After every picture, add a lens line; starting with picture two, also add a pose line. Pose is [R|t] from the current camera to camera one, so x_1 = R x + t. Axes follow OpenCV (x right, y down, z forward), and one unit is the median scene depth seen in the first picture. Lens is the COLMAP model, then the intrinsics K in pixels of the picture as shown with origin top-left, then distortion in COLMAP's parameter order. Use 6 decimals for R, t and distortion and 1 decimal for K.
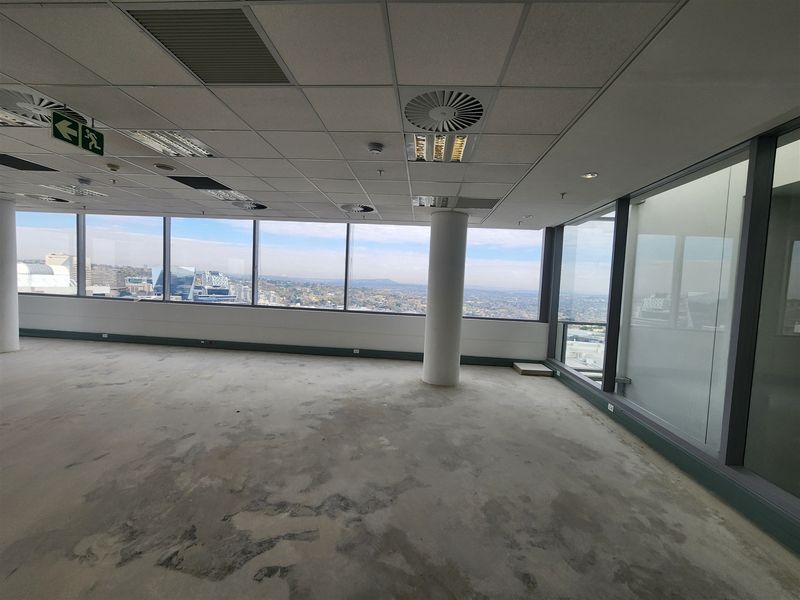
lens RADIAL K [[333.5, 0, 396.7], [0, 333.5, 299.4], [0, 0, 1]] dist [-0.000114, -0.000343]
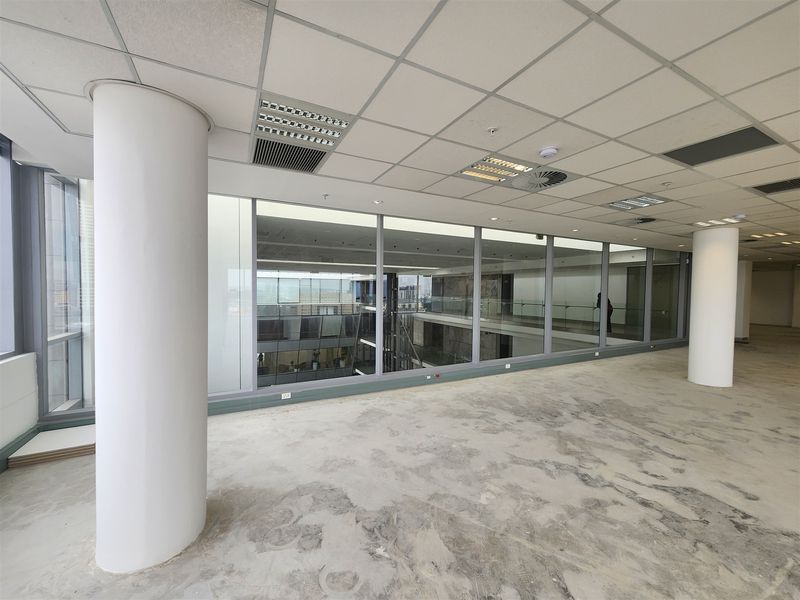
lens RADIAL K [[321.7, 0, 400.0], [0, 321.7, 300.0], [0, 0, 1]] dist [-0.000039, -0.004809]
pose [[-0.533824, -0.077570, 0.842030, -0.723041], [0.005295, 0.995457, 0.095062, -0.147018], [-0.845579, 0.055205, -0.530988, 2.127727]]
